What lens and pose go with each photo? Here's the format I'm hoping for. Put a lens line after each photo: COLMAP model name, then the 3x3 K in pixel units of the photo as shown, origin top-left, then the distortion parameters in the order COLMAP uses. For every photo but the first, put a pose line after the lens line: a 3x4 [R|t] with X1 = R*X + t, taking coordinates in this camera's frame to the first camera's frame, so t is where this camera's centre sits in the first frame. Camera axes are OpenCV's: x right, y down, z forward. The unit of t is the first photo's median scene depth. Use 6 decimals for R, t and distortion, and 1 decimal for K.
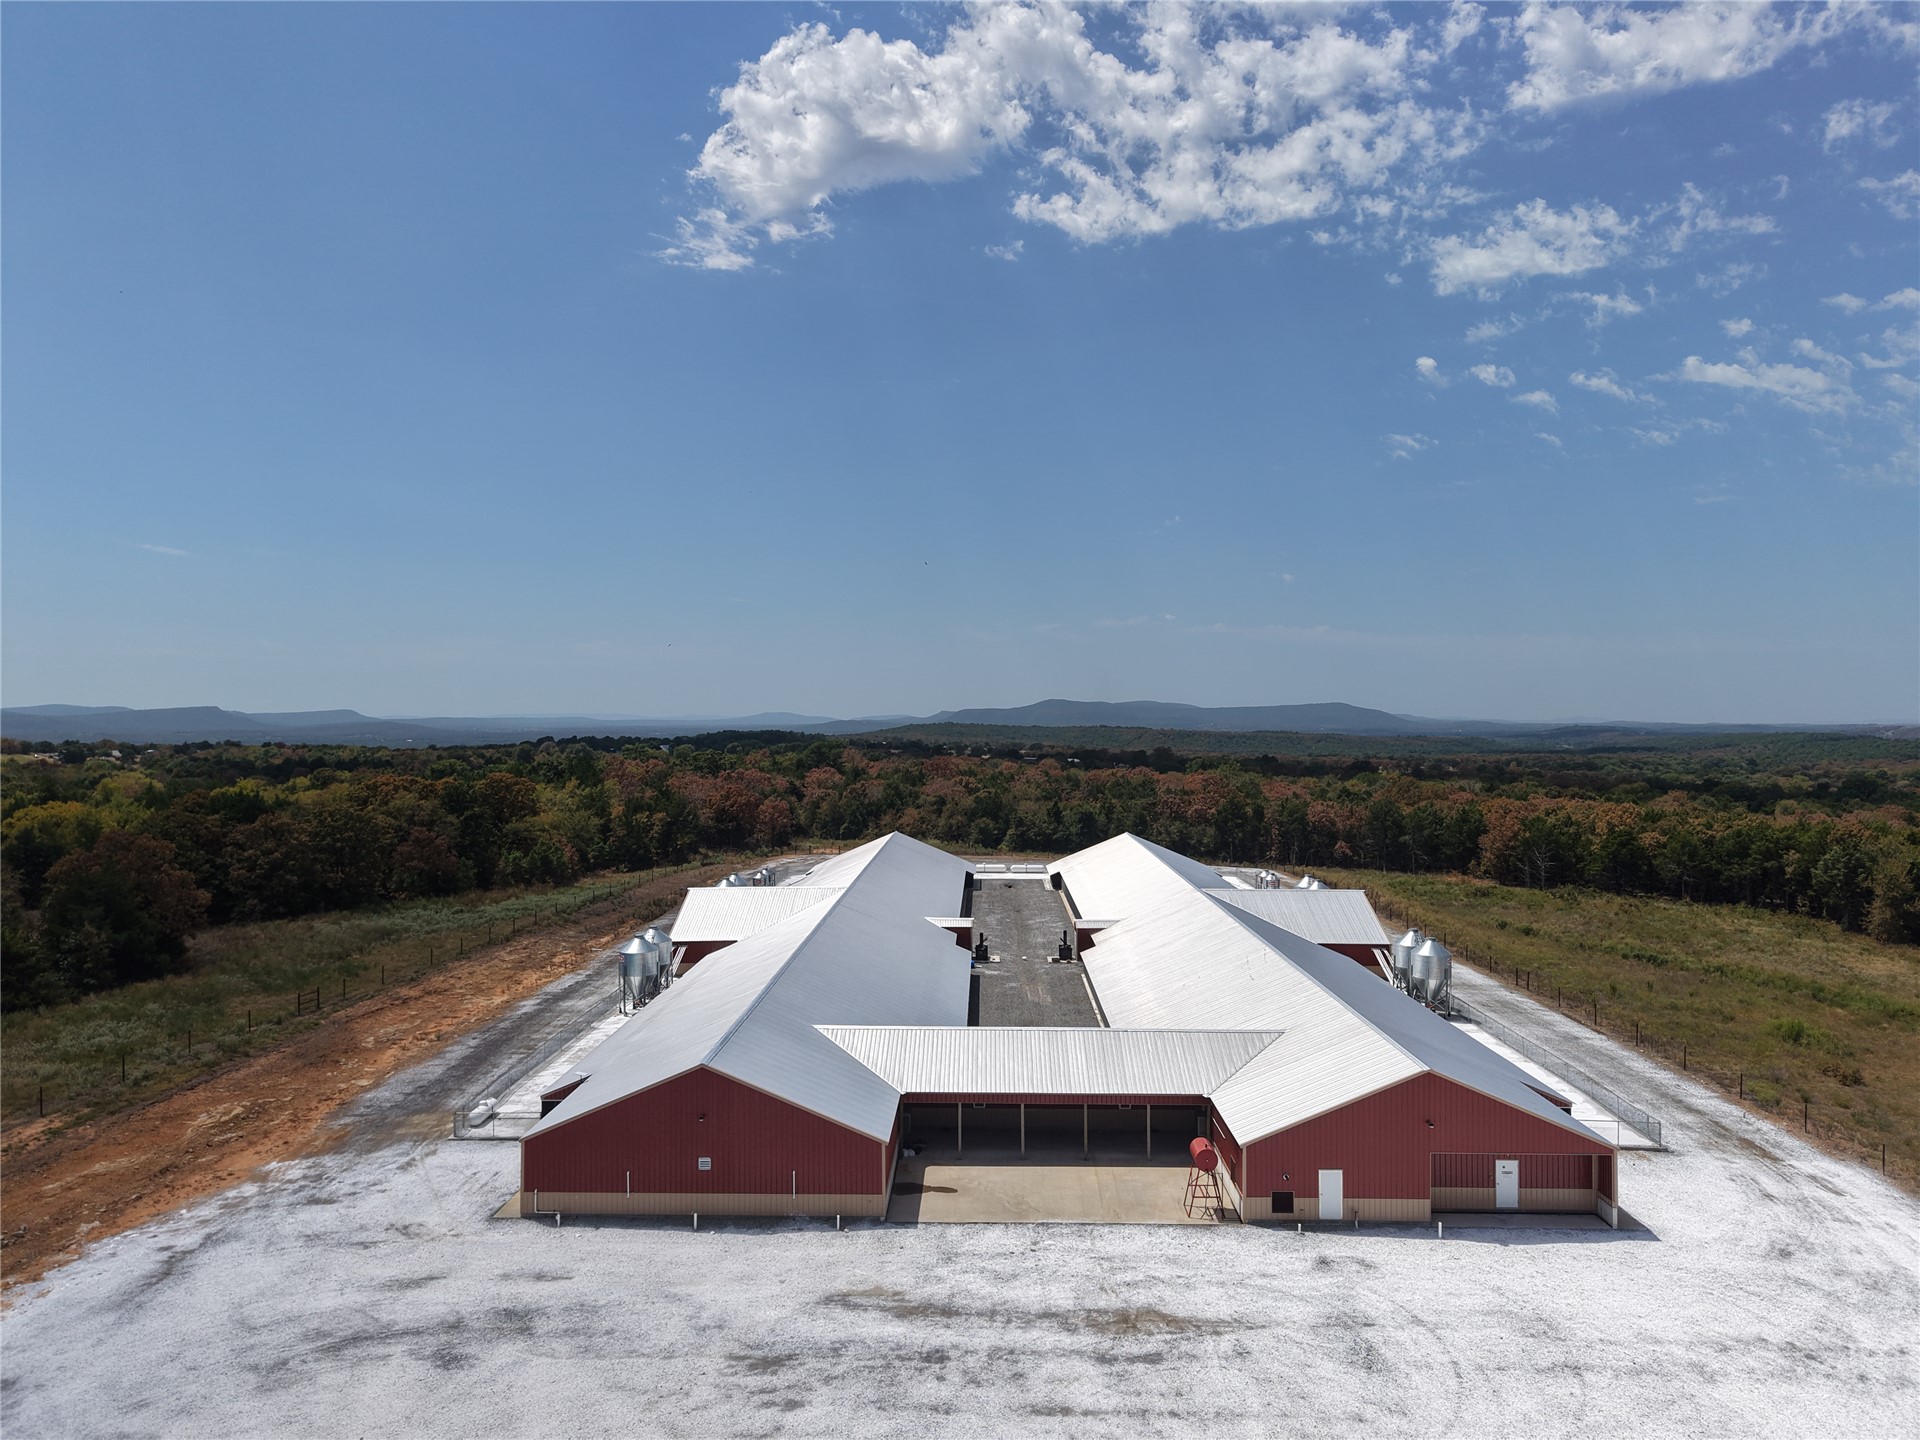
lens RADIAL K [[1287.8, 0, 958.3], [0, 1287.8, 733.0], [0, 0, 1]] dist [0.015915, -0.011484]
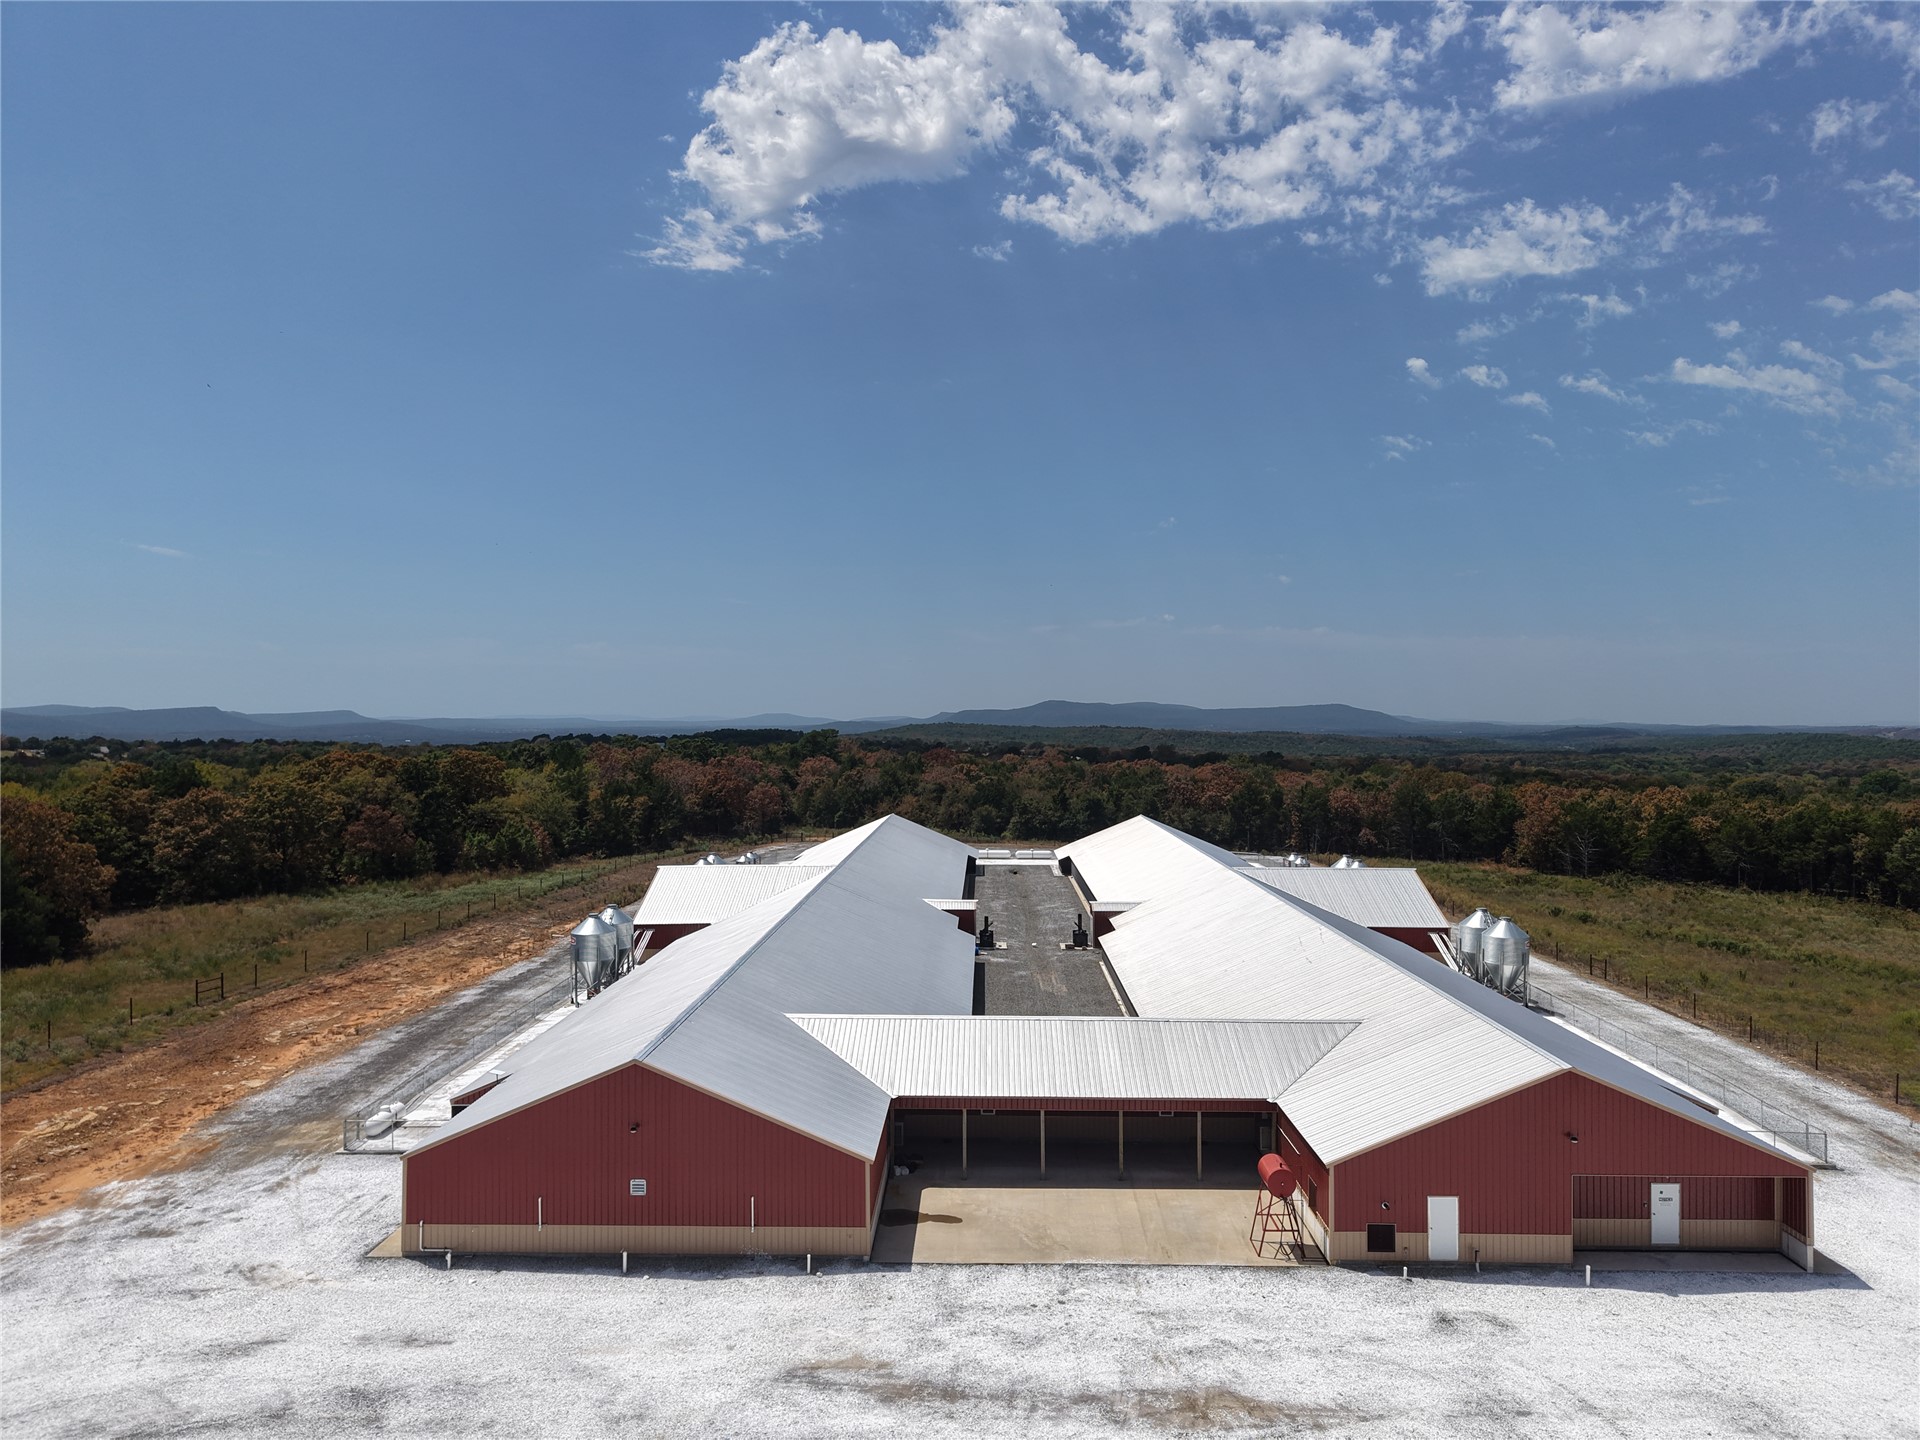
lens RADIAL K [[1287.8, 0, 958.3], [0, 1287.8, 733.0], [0, 0, 1]] dist [0.015915, -0.011484]
pose [[1.000000, 0.000889, 0.000275, -0.003384], [-0.000889, 0.999999, -0.001153, 0.055526], [-0.000276, 0.001153, 0.999999, 0.203649]]
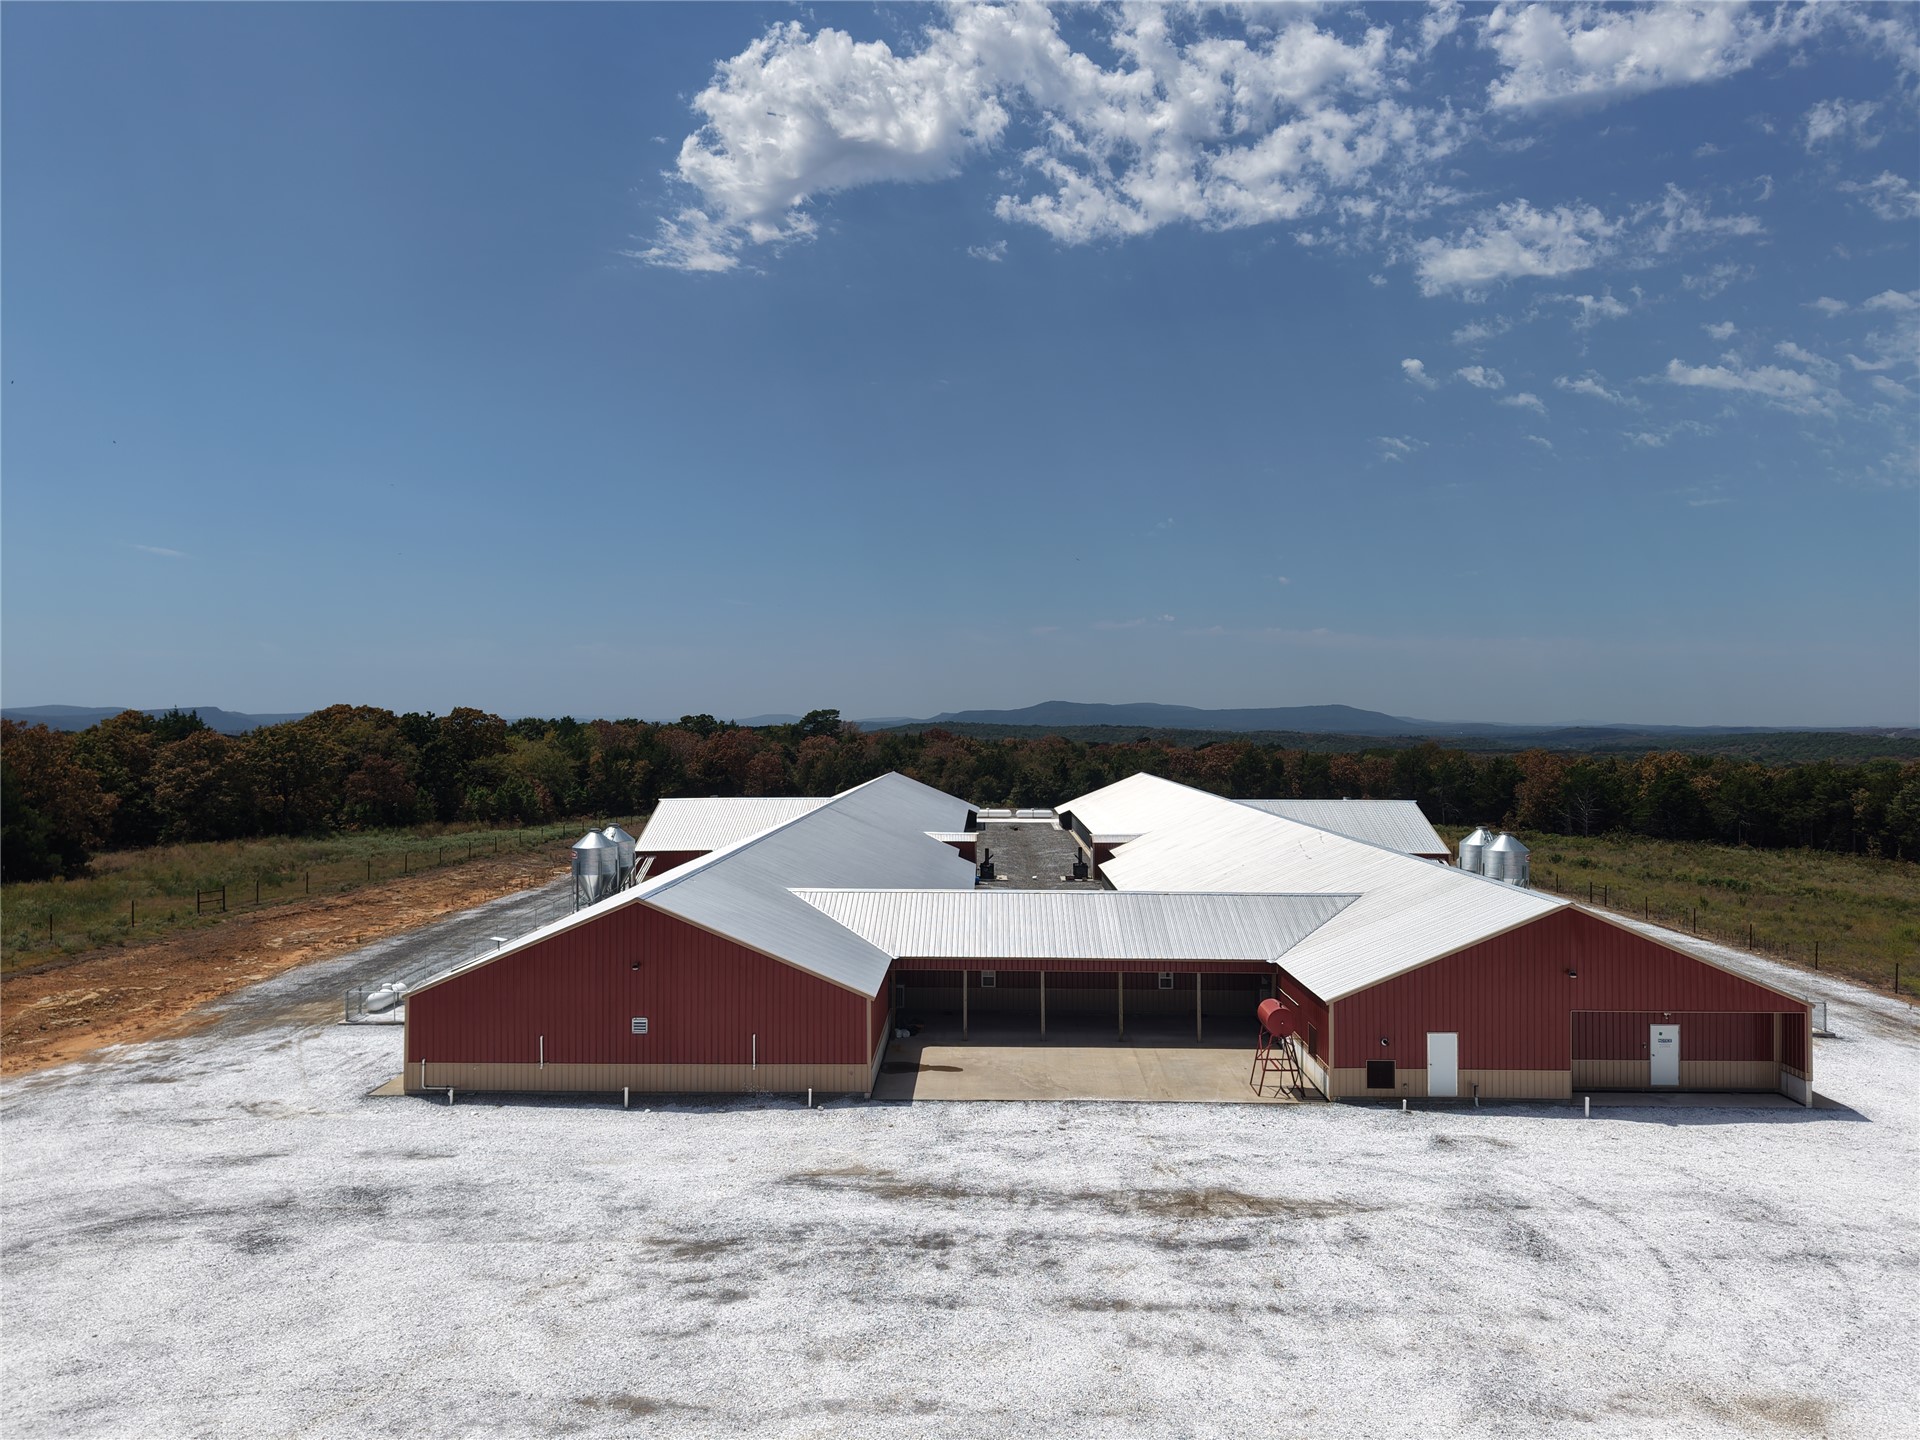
lens RADIAL K [[1287.8, 0, 958.3], [0, 1287.8, 733.0], [0, 0, 1]] dist [0.015915, -0.011484]
pose [[0.999999, 0.001327, -0.000178, -0.003390], [-0.001328, 0.999997, -0.002032, 0.146056], [0.000176, 0.002032, 0.999998, 0.202304]]
